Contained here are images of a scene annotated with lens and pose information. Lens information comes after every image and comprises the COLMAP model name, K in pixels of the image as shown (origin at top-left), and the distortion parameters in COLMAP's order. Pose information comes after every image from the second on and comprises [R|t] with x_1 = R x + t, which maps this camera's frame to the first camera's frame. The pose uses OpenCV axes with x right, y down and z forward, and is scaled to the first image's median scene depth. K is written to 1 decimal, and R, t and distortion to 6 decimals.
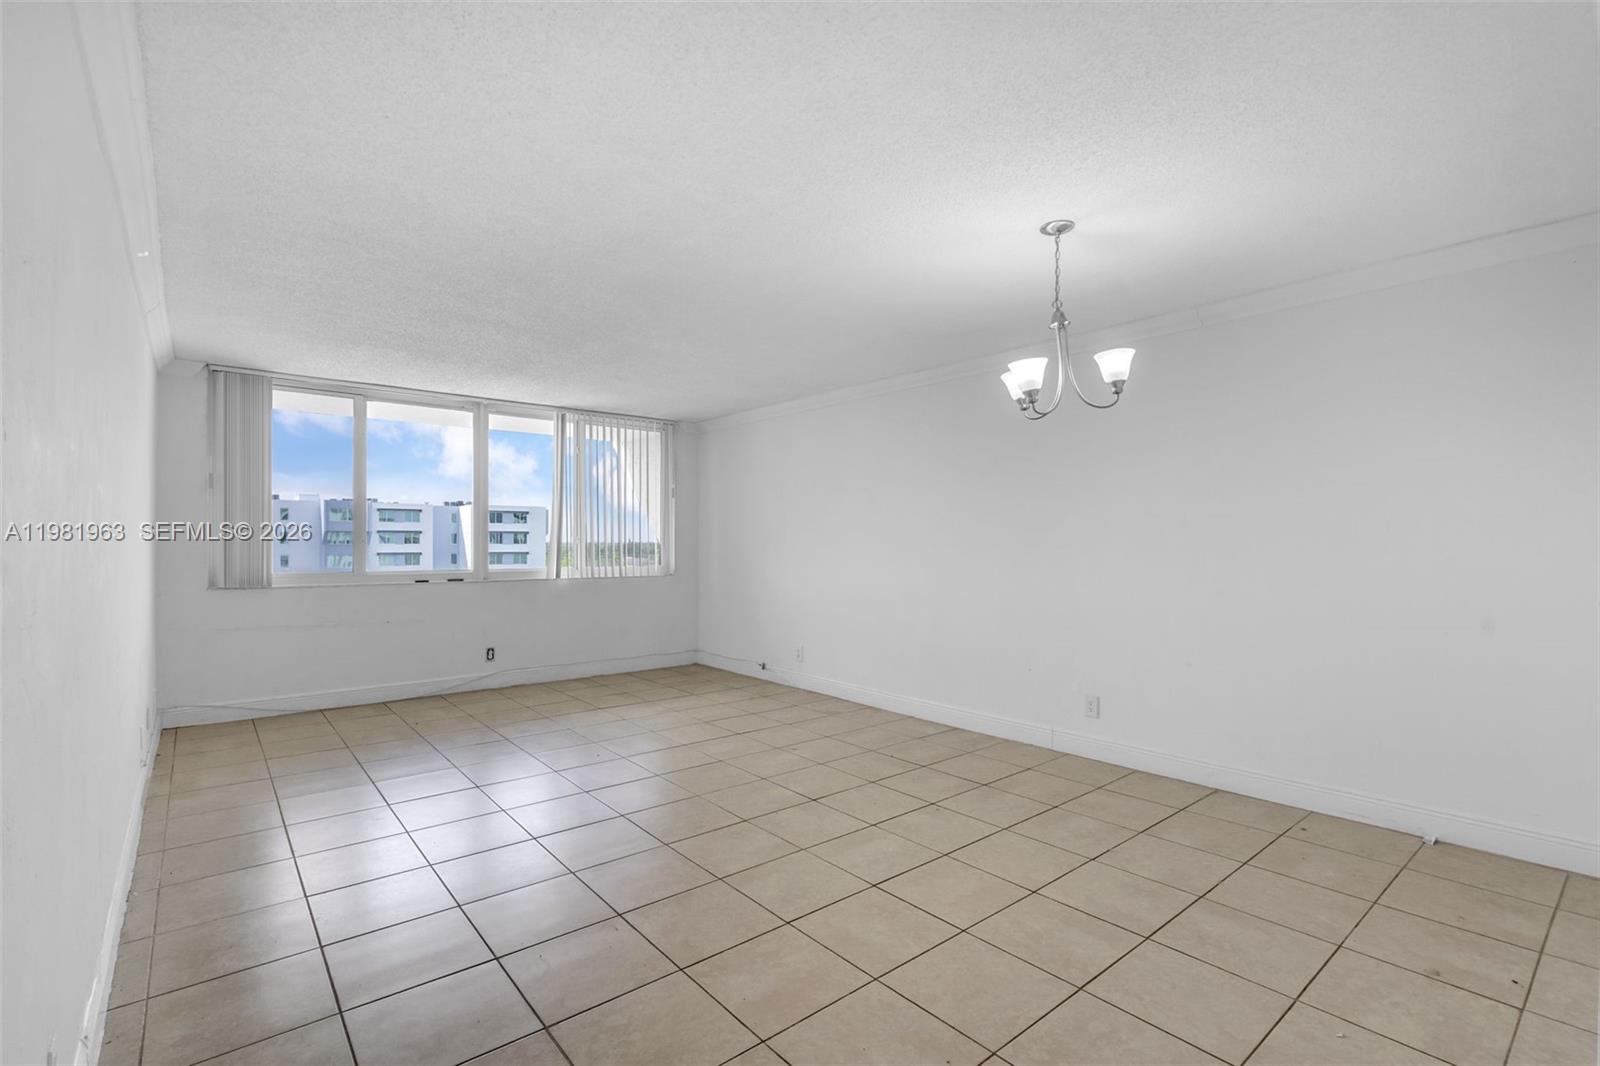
lens RADIAL K [[726.9, 0, 803.7], [0, 726.9, 539.0], [0, 0, 1]] dist [-0.002874, -0.000092]
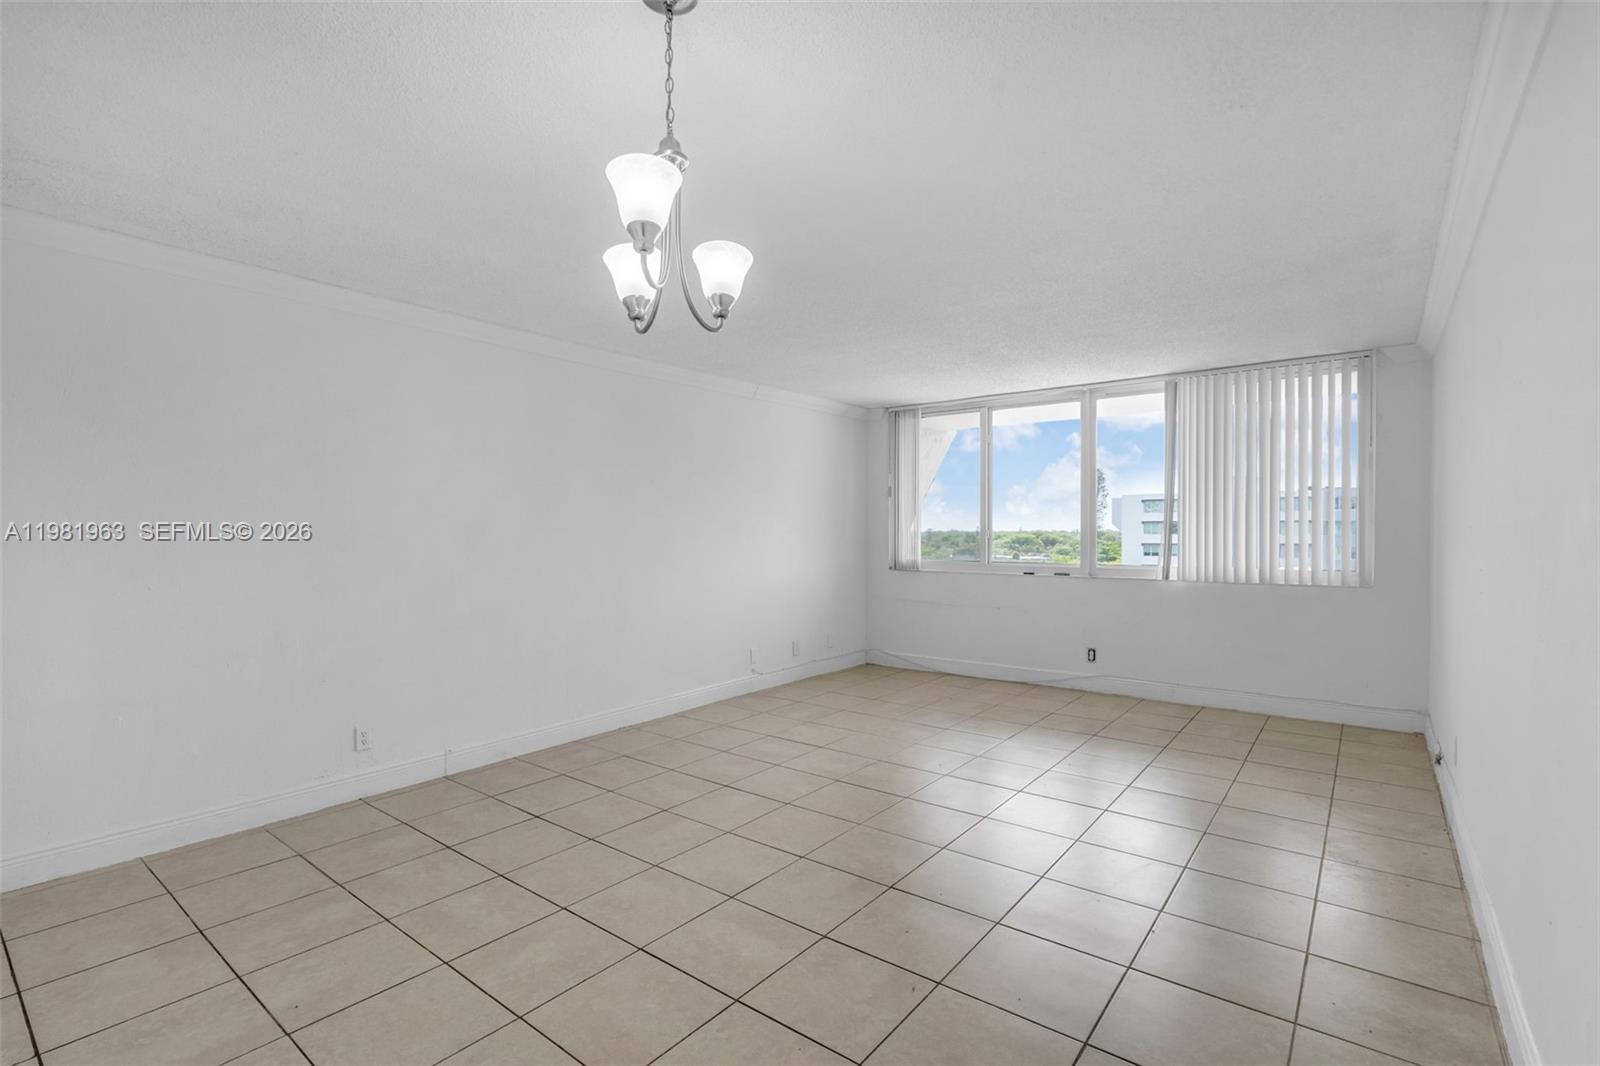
lens RADIAL K [[733.7, 0, 800.0], [0, 733.7, 533.0], [0, 0, 1]] dist [-0.001665, 0.000005]
pose [[0.211604, 0.000231, -0.977355, 0.450304], [0.006042, 0.999981, 0.001544, -0.003765], [0.977337, -0.006232, 0.211599, 0.463533]]
